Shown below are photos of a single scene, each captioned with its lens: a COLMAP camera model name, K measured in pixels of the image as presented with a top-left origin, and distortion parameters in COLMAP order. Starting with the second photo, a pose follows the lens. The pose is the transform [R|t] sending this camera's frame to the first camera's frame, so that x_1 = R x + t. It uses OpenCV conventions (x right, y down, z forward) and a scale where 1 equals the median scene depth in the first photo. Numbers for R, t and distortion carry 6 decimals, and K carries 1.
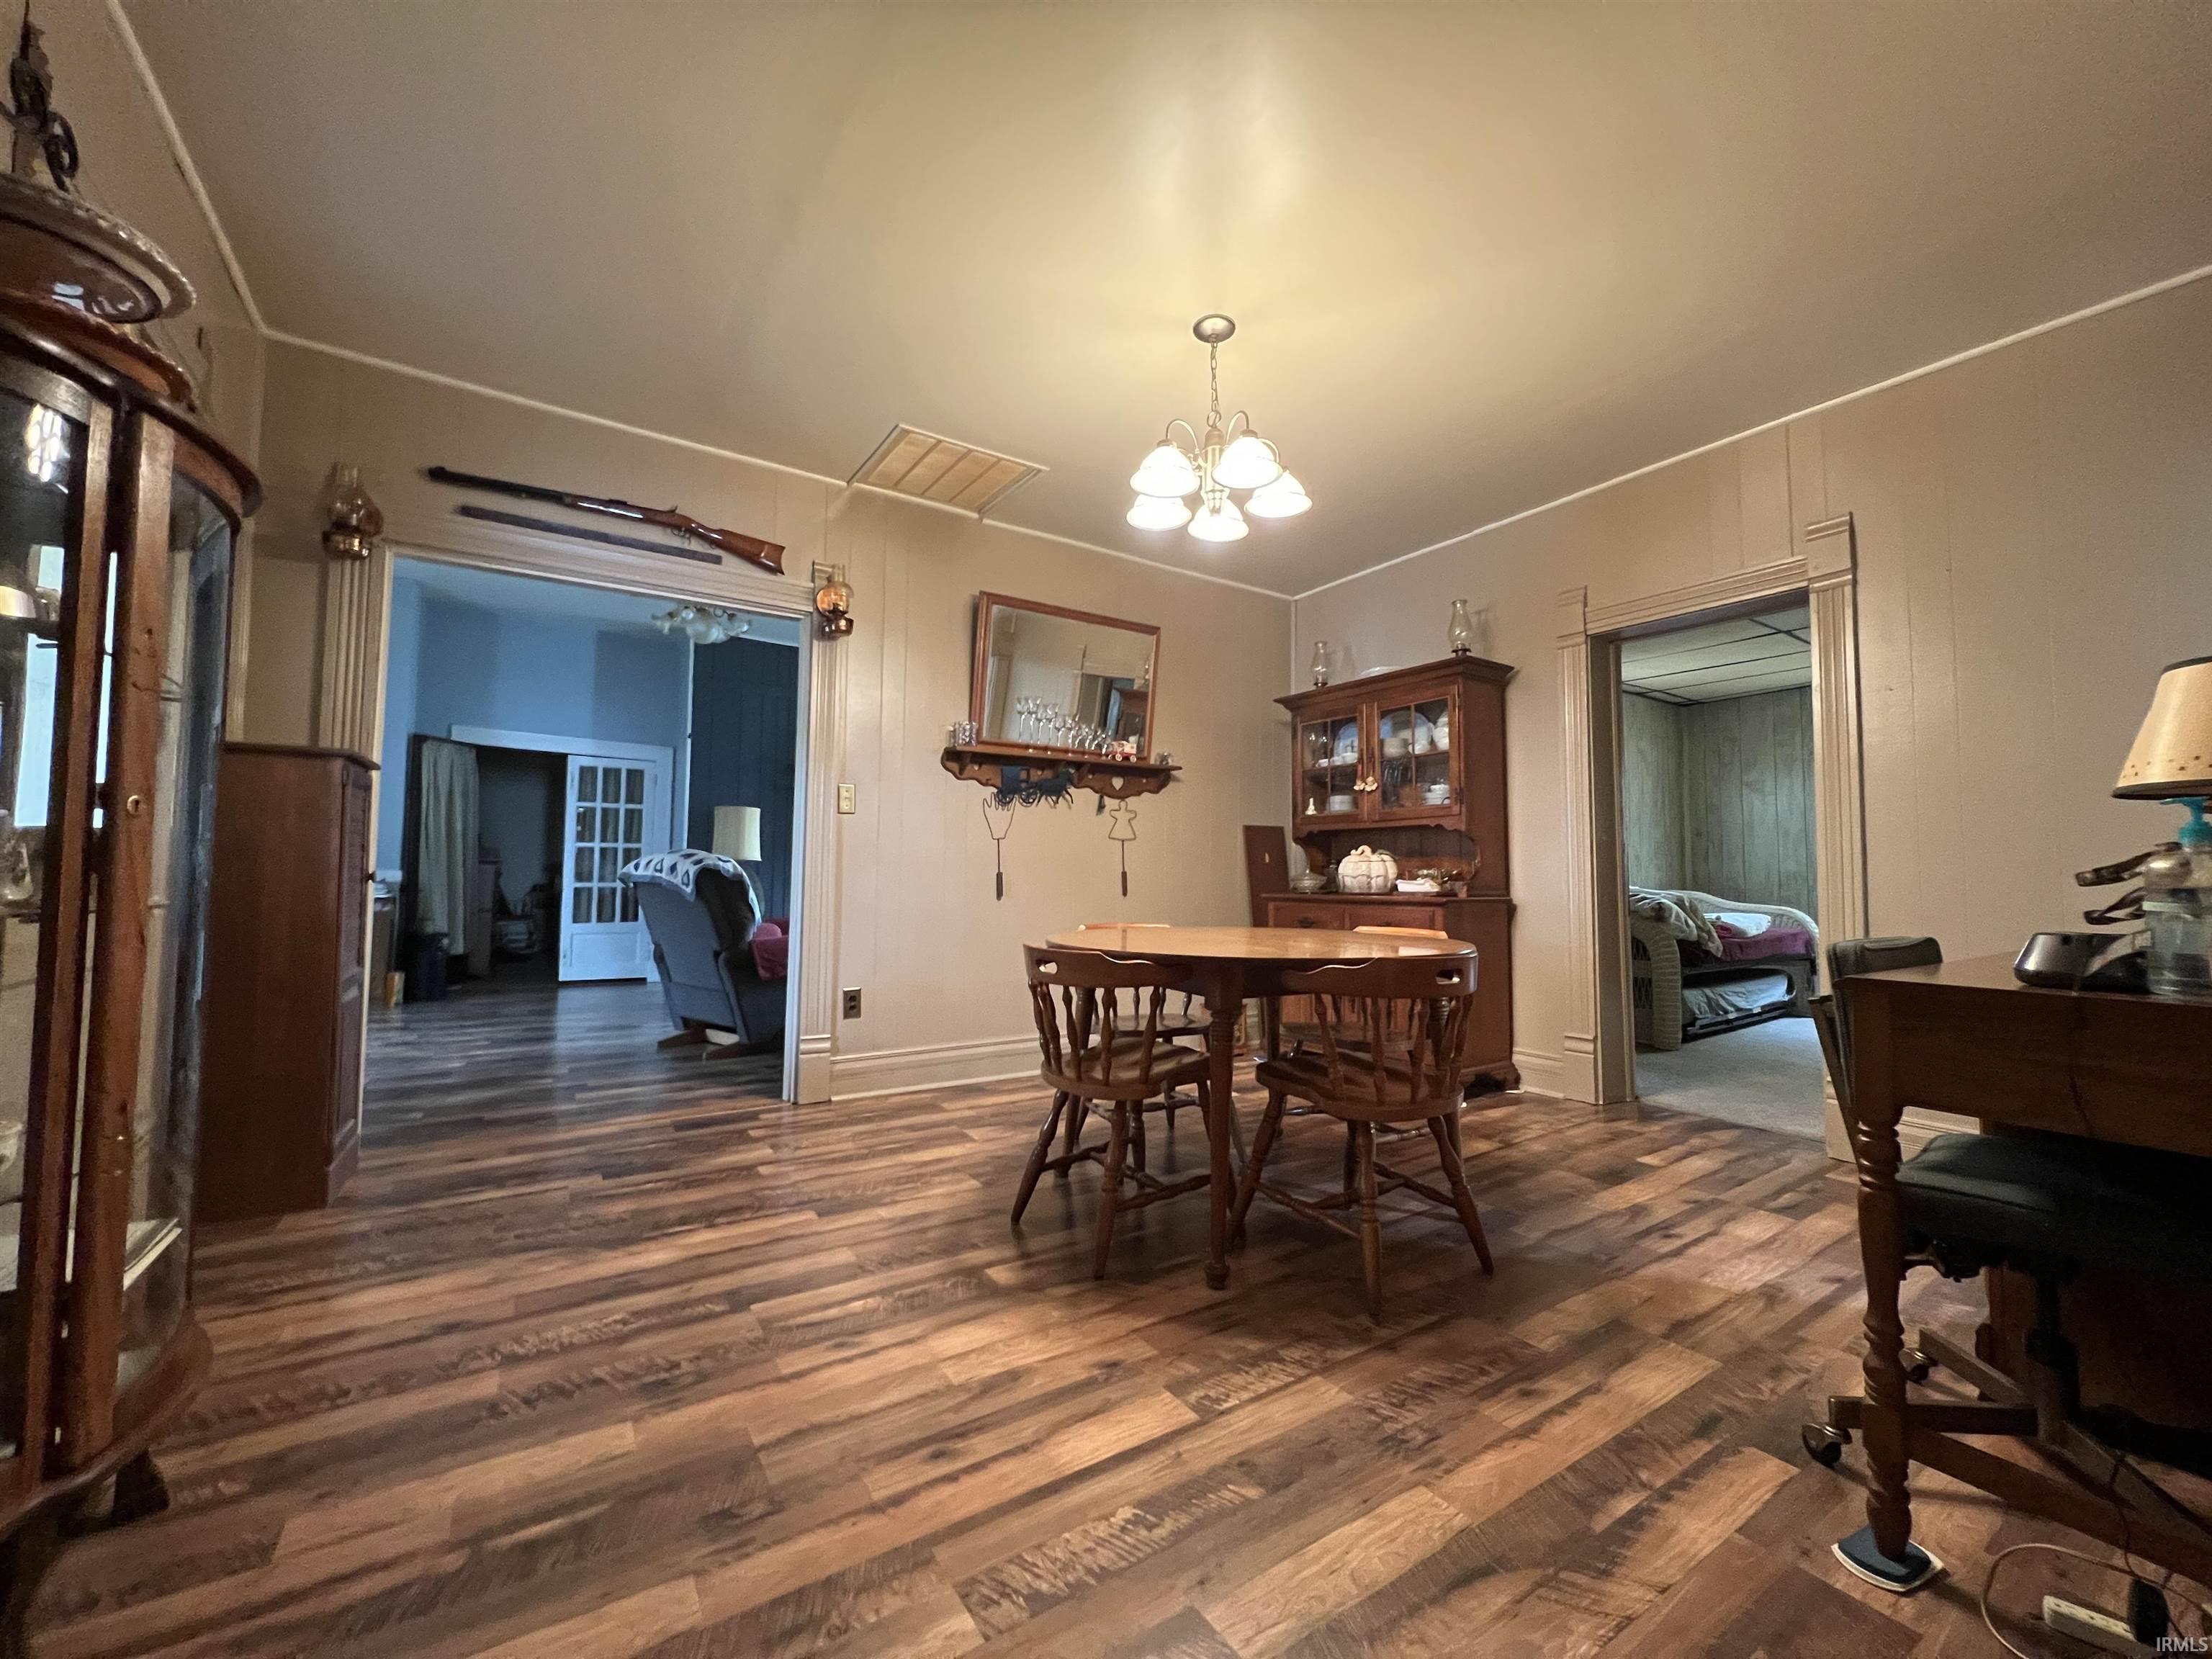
lens RADIAL K [[876.3, 0, 1107.5], [0, 876.3, 836.7], [0, 0, 1]] dist [-0.003872, 0.000481]
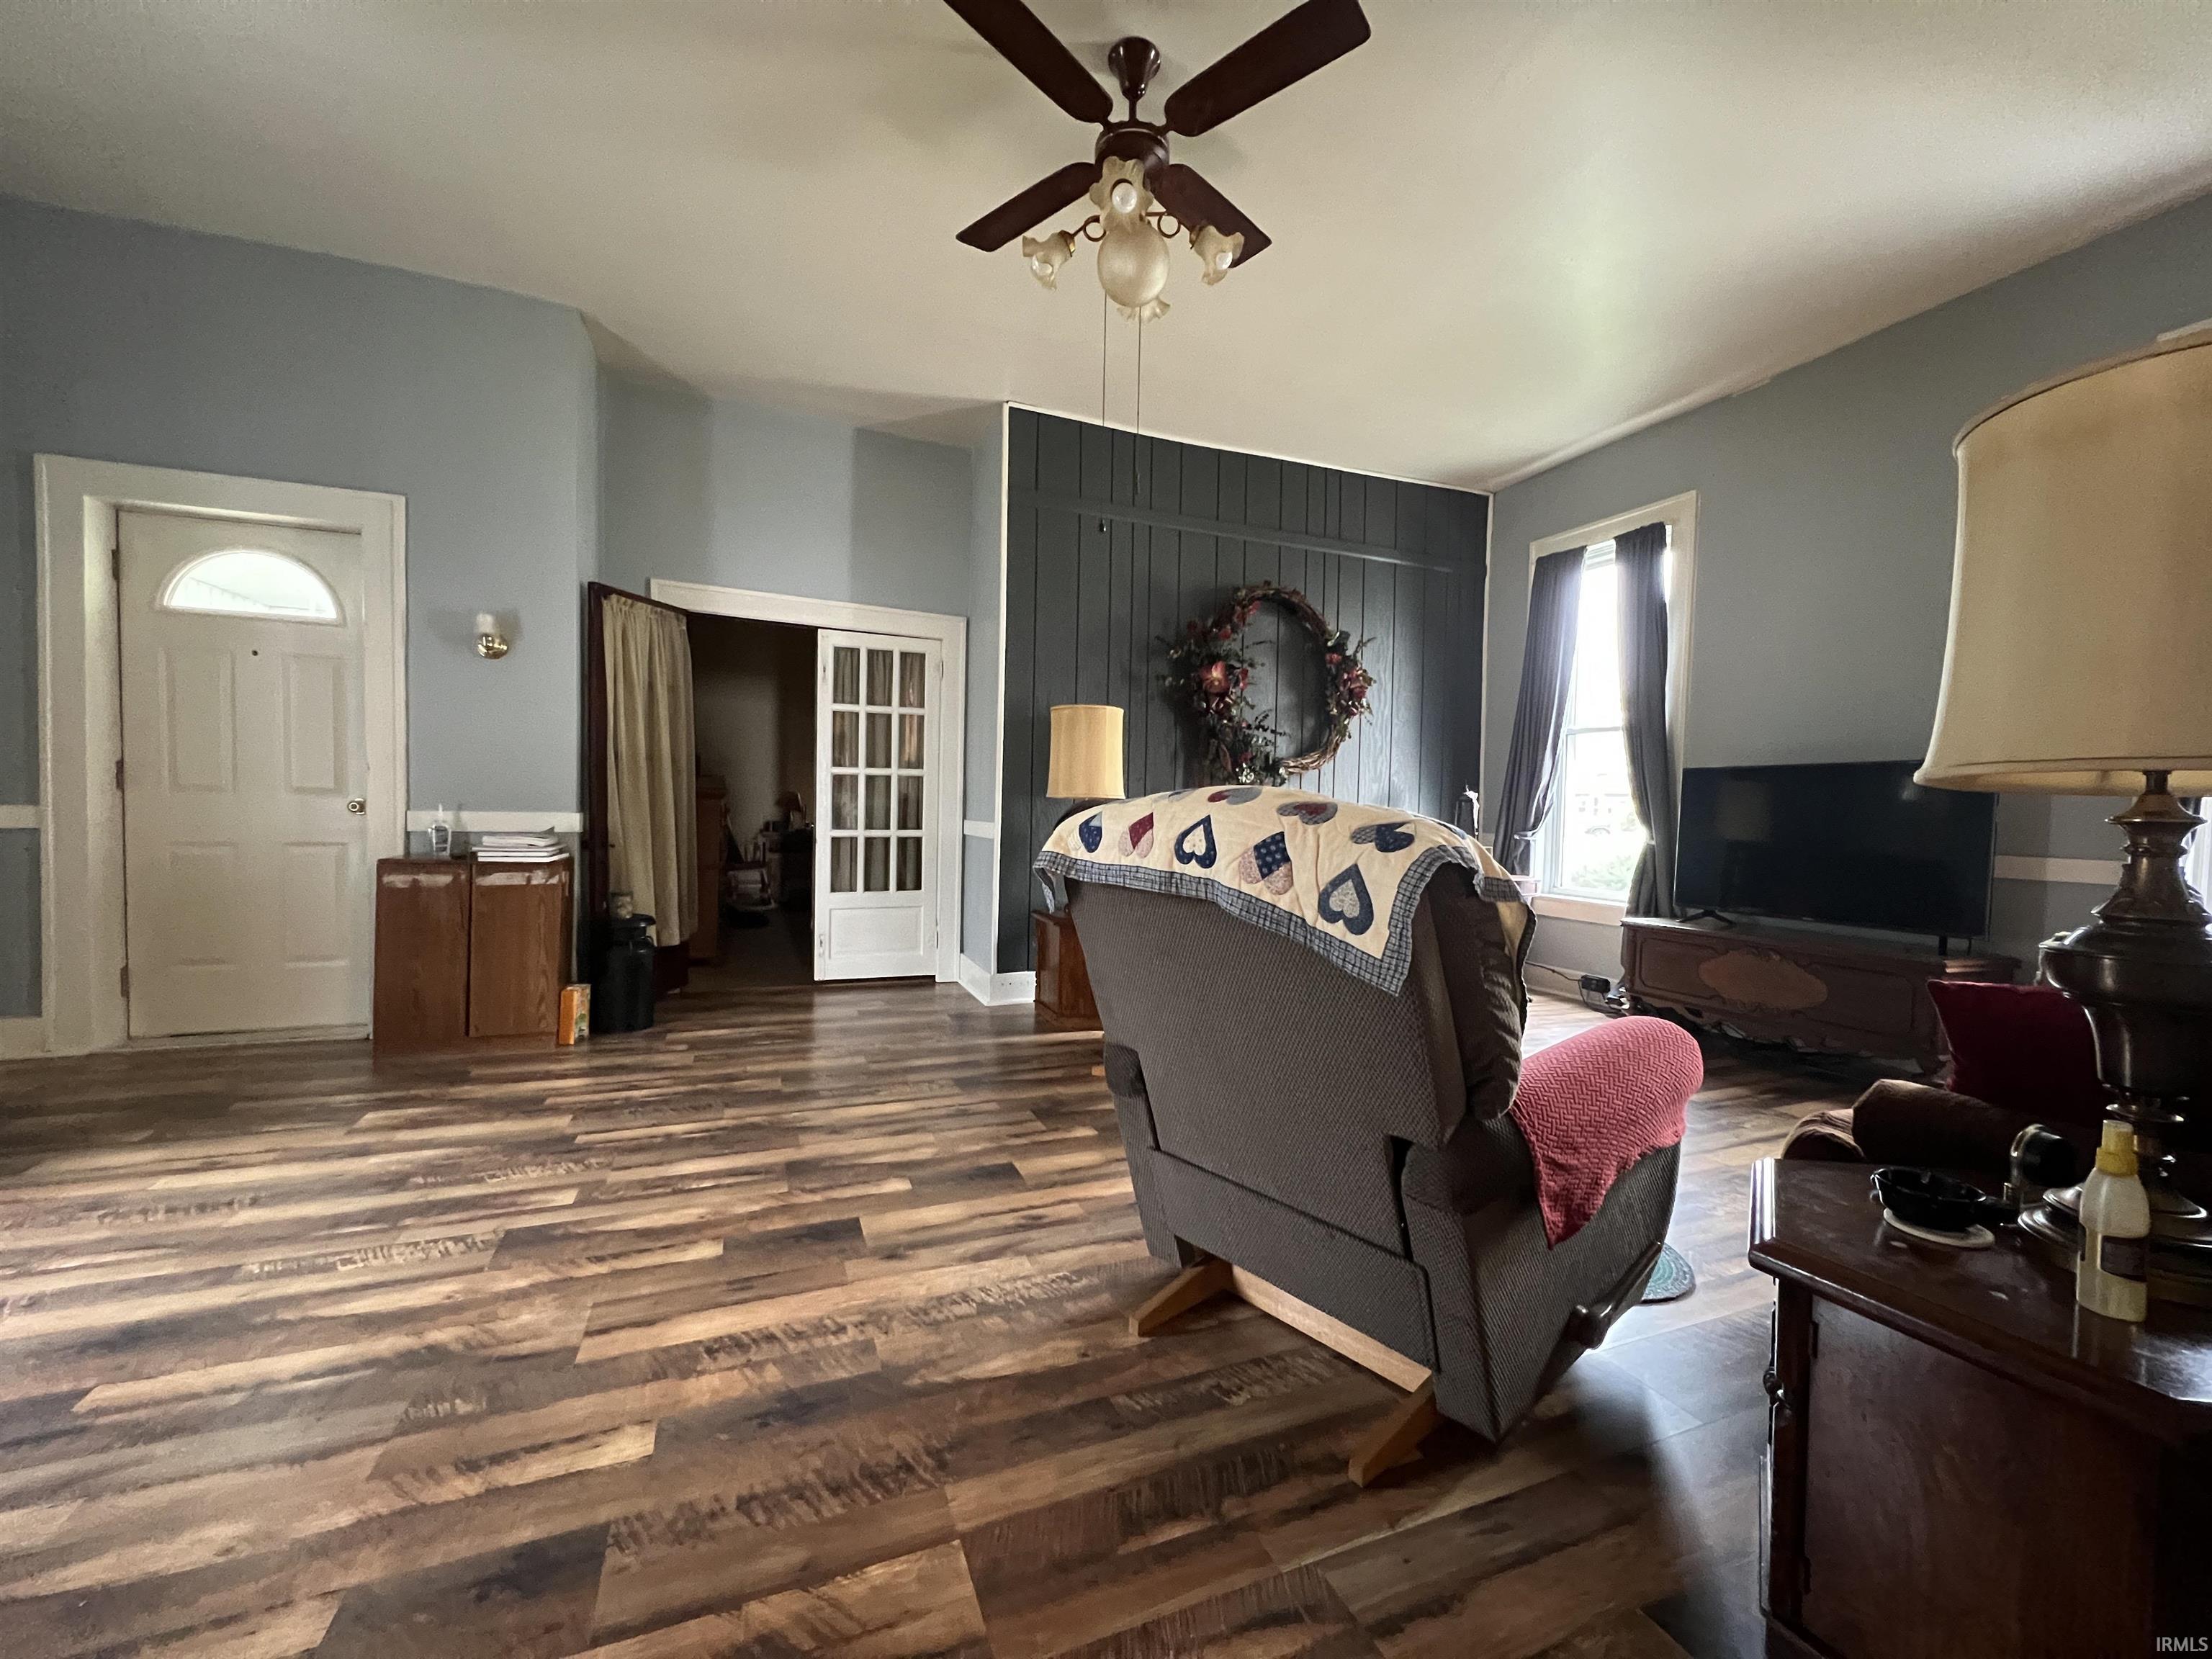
lens RADIAL K [[876.3, 0, 1092.8], [0, 876.3, 828.6], [0, 0, 1]] dist [-0.003872, 0.000481]
pose [[0.977806, 0.016026, -0.208900, -0.305244], [-0.000297, 0.997175, 0.075108, 0.003688], [0.209514, -0.073379, 0.975048, 0.439612]]
